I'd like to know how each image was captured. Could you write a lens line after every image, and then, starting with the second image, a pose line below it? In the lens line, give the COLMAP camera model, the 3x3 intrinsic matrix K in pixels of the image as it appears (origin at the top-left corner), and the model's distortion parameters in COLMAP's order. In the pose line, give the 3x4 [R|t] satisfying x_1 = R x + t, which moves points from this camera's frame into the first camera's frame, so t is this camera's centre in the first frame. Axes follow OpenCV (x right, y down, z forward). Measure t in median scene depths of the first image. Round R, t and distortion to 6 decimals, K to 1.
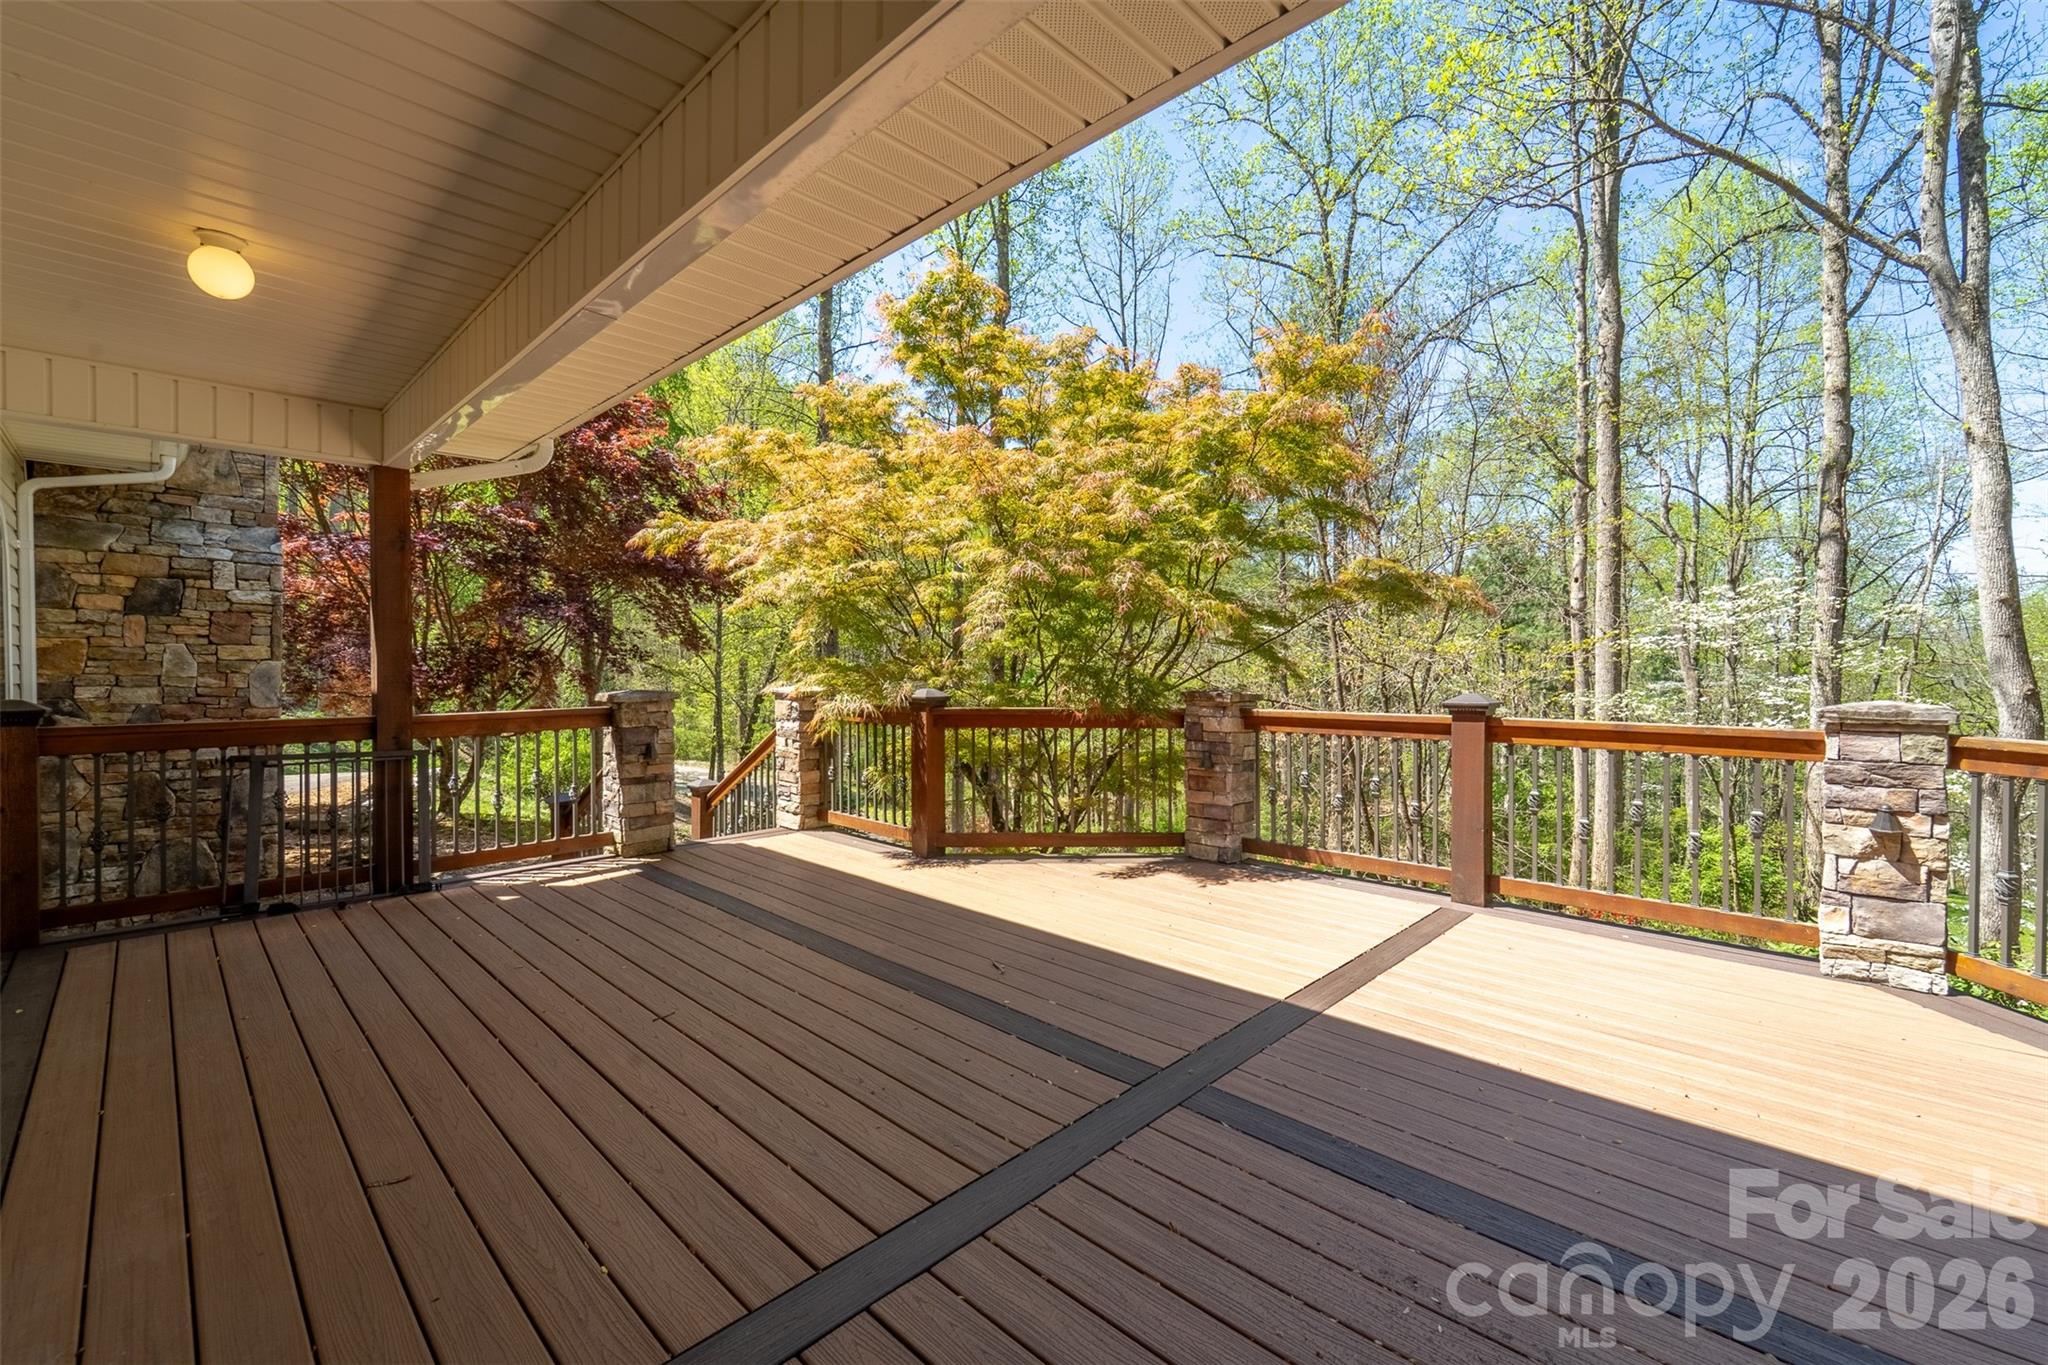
lens RADIAL K [[820.8, 0, 1034.4], [0, 820.8, 664.5], [0, 0, 1]] dist [0.000604, -0.000047]
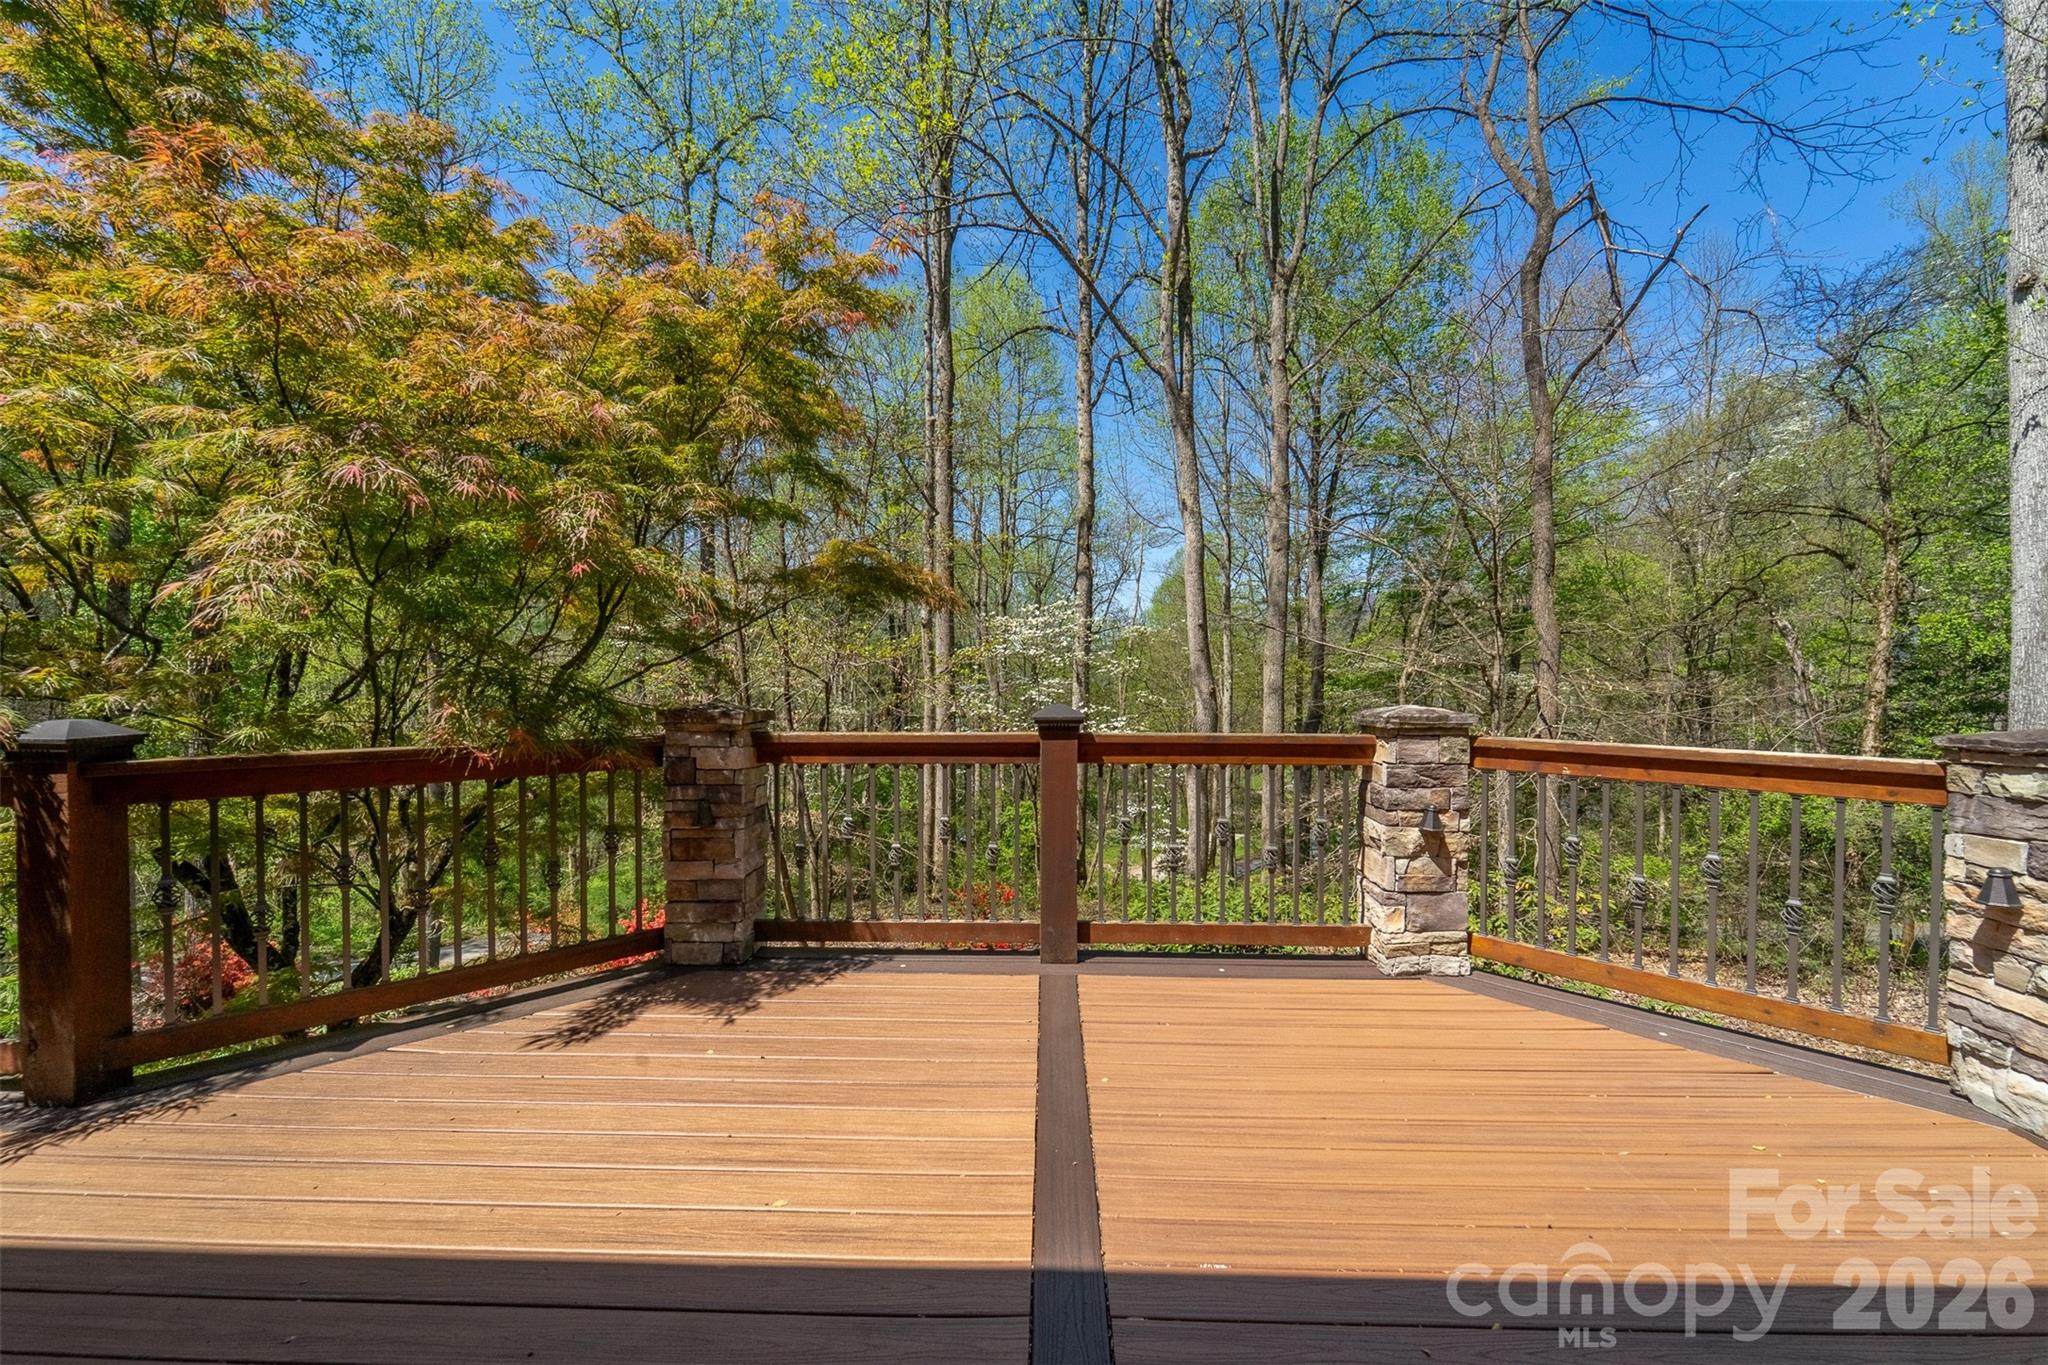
lens RADIAL K [[839.3, 0, 1002.3], [0, 839.3, 684.1], [0, 0, 1]] dist [-0.000957, -0.000890]
pose [[0.751519, -0.007286, 0.659671, -0.054682], [-0.004671, 0.999855, 0.016364, 0.001039], [-0.659695, -0.015379, 0.751376, 0.359380]]
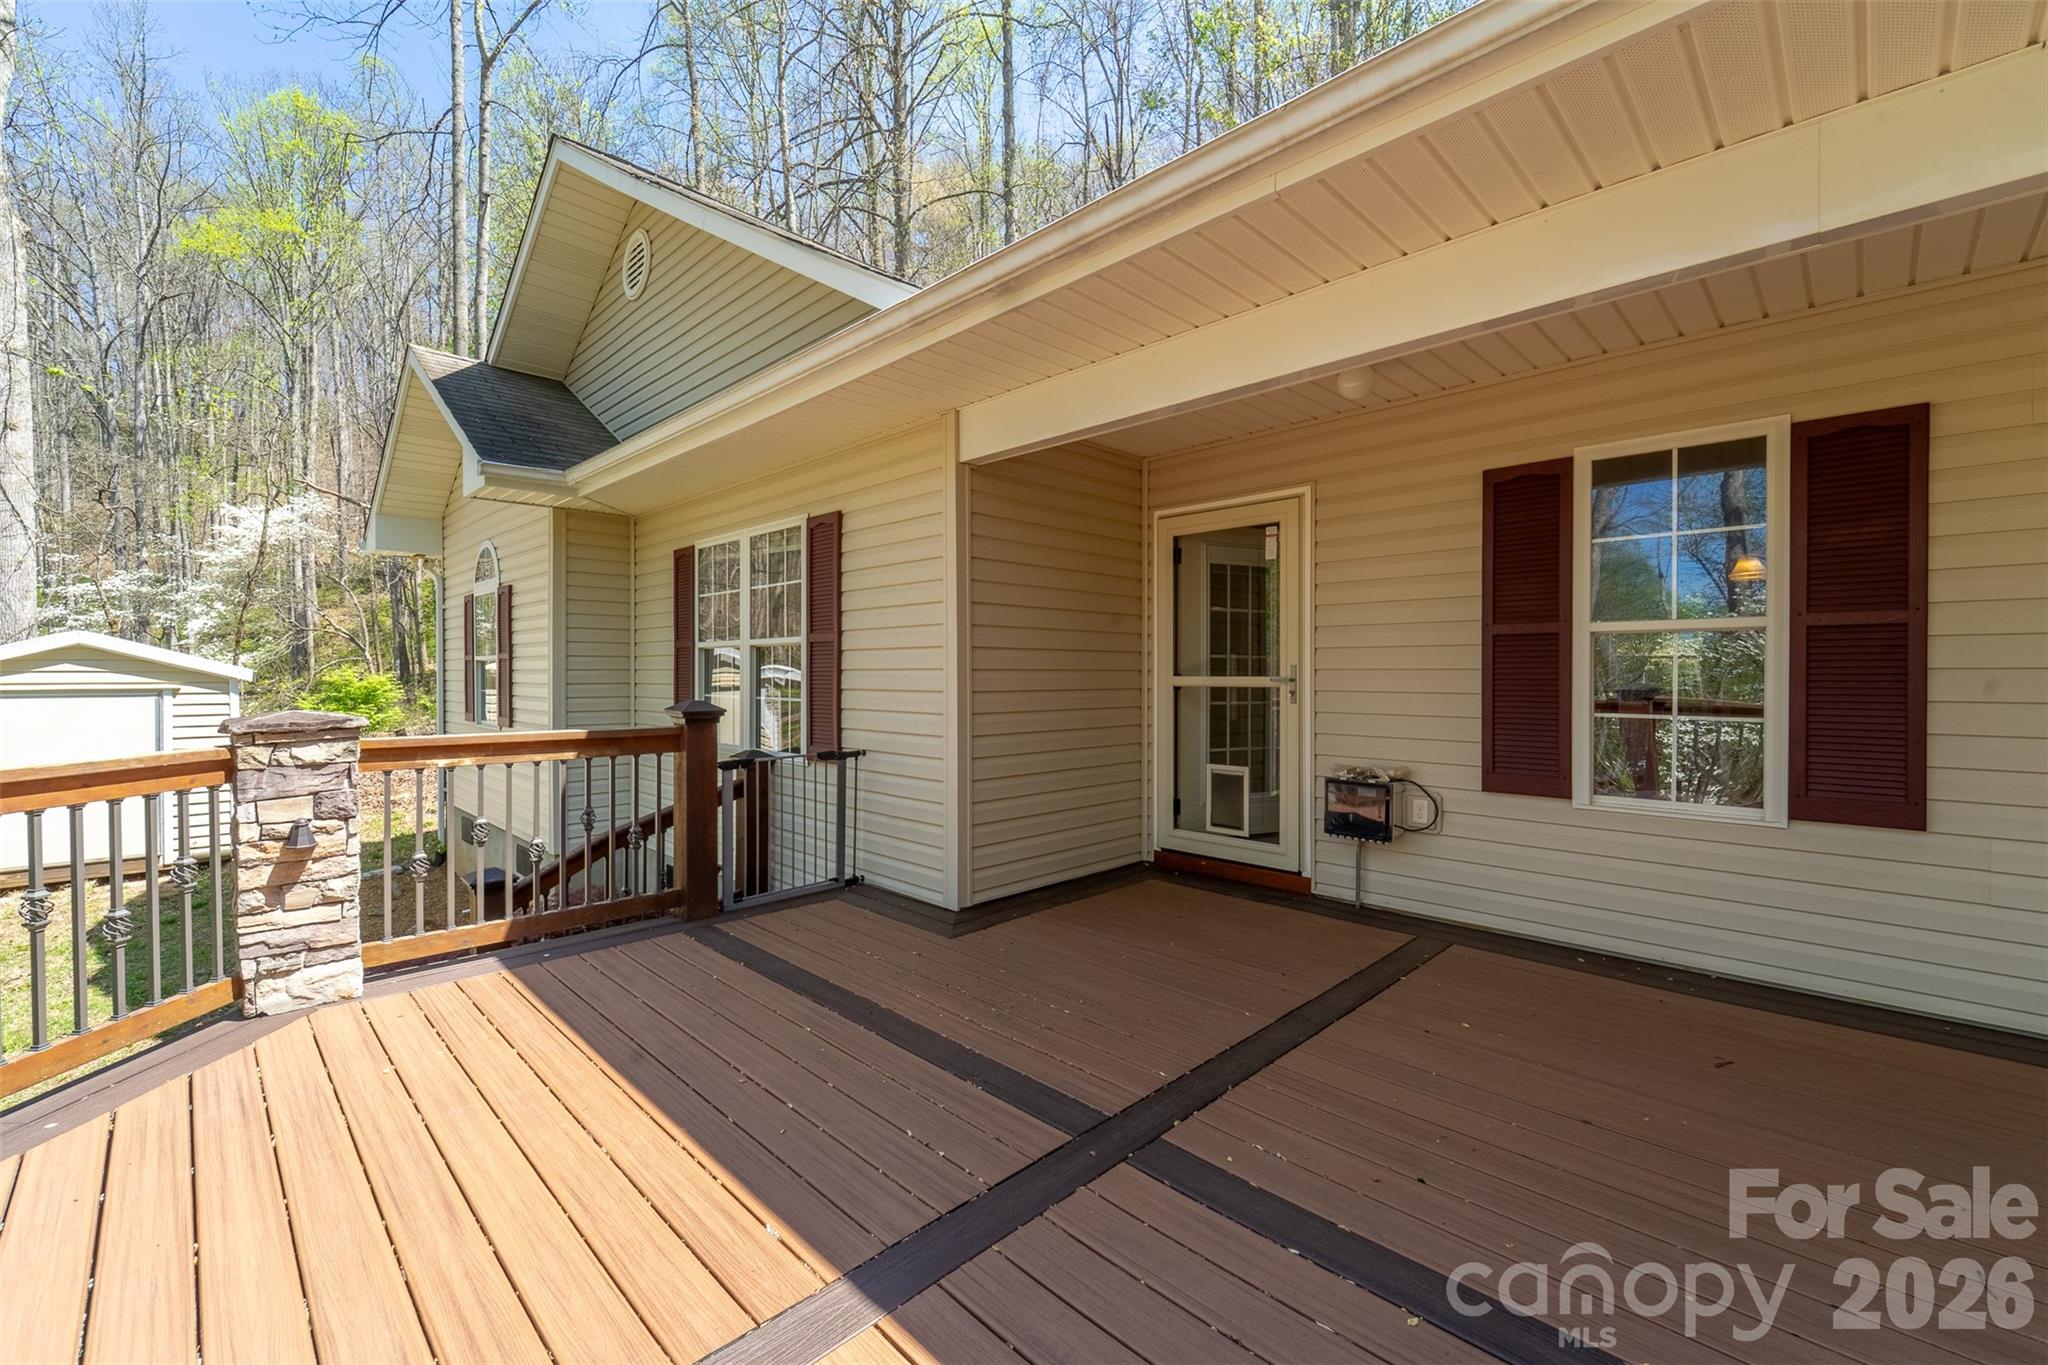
lens RADIAL K [[846.8, 0, 1024.0], [0, 846.8, 682.5], [0, 0, 1]] dist [0.000215, -0.000036]
pose [[-0.999255, 0.001437, 0.038570, 0.116569], [0.001988, 0.999897, 0.014238, 0.000894], [-0.038545, 0.014304, -0.999154, 0.939274]]
